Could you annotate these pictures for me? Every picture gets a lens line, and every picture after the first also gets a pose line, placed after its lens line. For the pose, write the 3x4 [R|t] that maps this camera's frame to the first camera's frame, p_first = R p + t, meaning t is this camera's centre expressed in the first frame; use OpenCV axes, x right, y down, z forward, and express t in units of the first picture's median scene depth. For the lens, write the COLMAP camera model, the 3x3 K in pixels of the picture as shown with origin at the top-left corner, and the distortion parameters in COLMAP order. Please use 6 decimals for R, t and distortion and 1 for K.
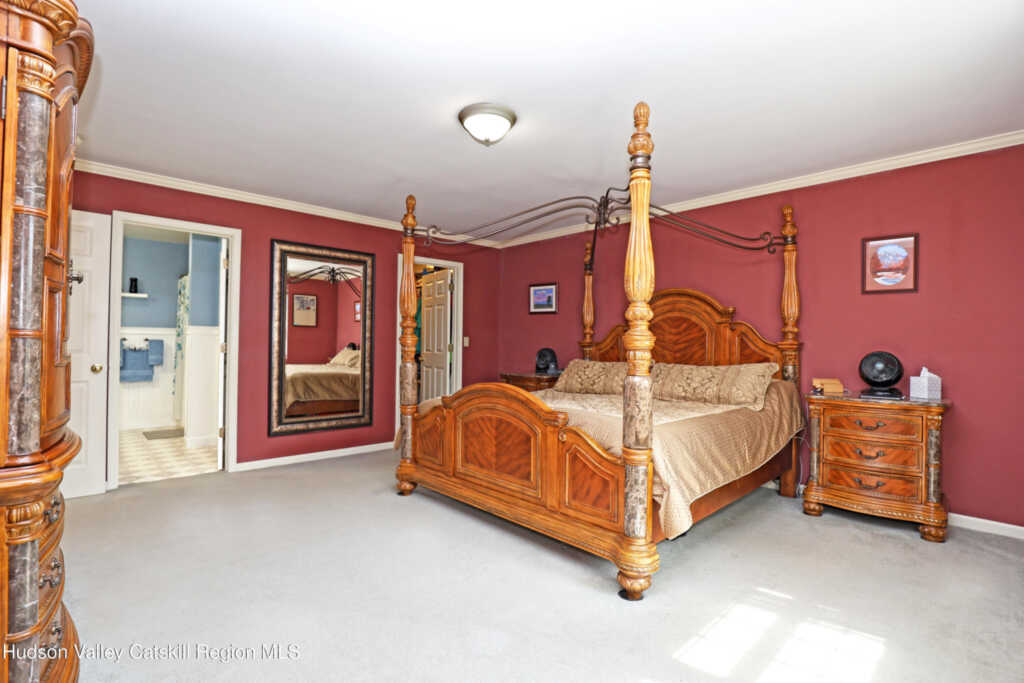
lens RADIAL K [[472.1, 0, 507.6], [0, 472.1, 342.8], [0, 0, 1]] dist [-0.024172, 0.002822]
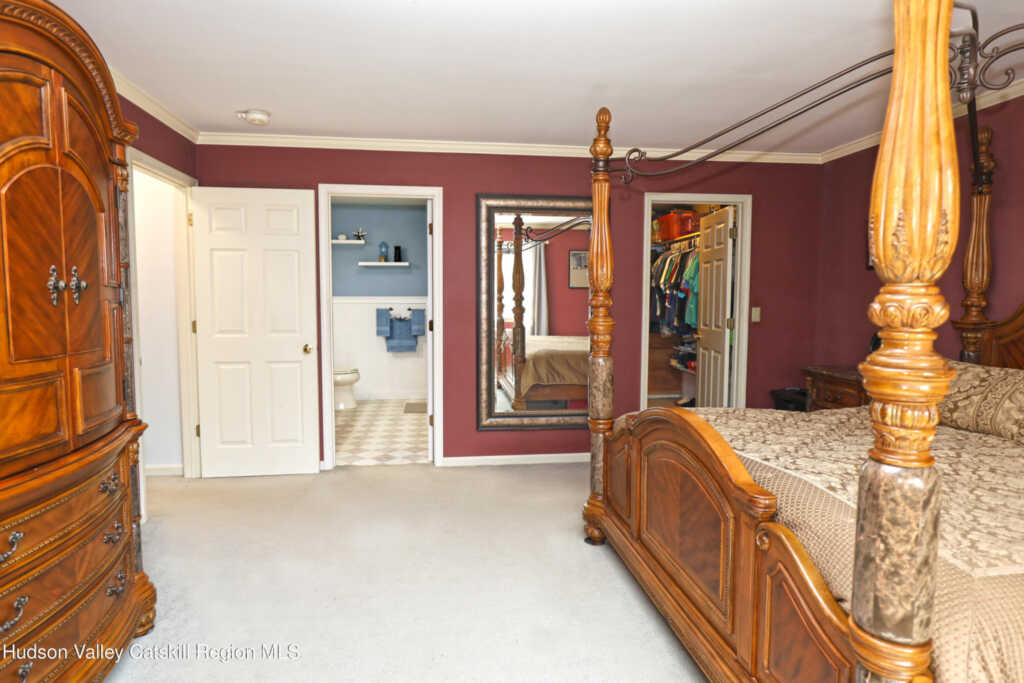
lens RADIAL K [[576.5, 0, 513.4], [0, 576.5, 338.4], [0, 0, 1]] dist [-0.013857, 0.000414]
pose [[0.816286, 0.032760, -0.576718, 0.138657], [0.007358, 0.997720, 0.067089, -0.035190], [0.577601, -0.059007, 0.814184, 0.196656]]
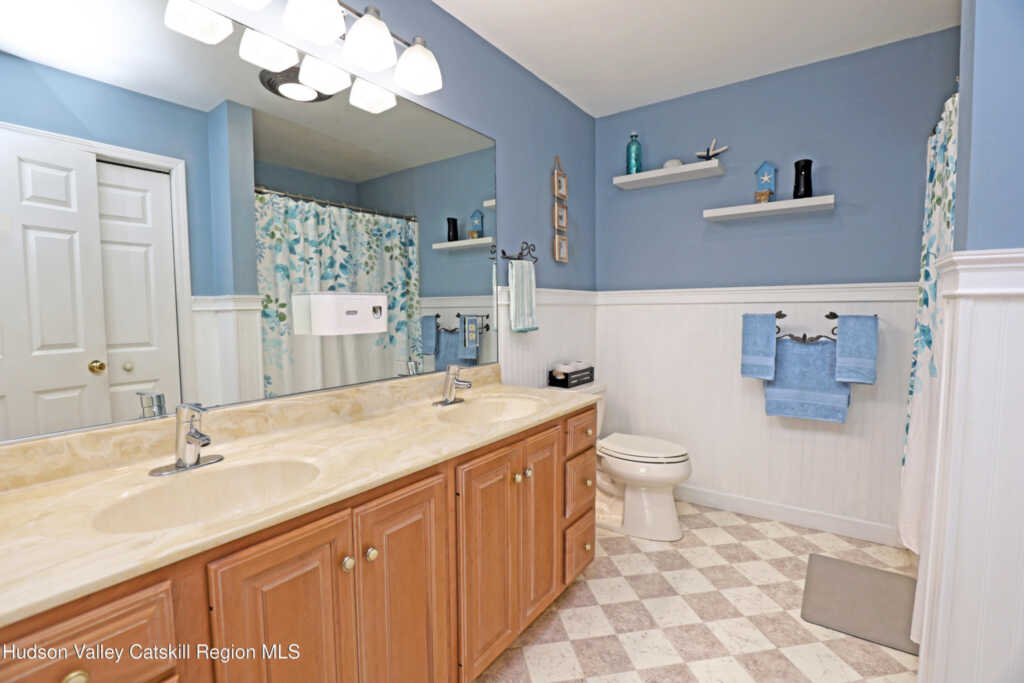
lens RADIAL K [[472.1, 0, 506.8], [0, 472.1, 336.0], [0, 0, 1]] dist [-0.024172, 0.002822]
pose [[0.210416, 0.058630, -0.975852, -0.633533], [0.021049, 0.997697, 0.064481, -0.028128], [0.977385, -0.034109, 0.208697, 0.915452]]
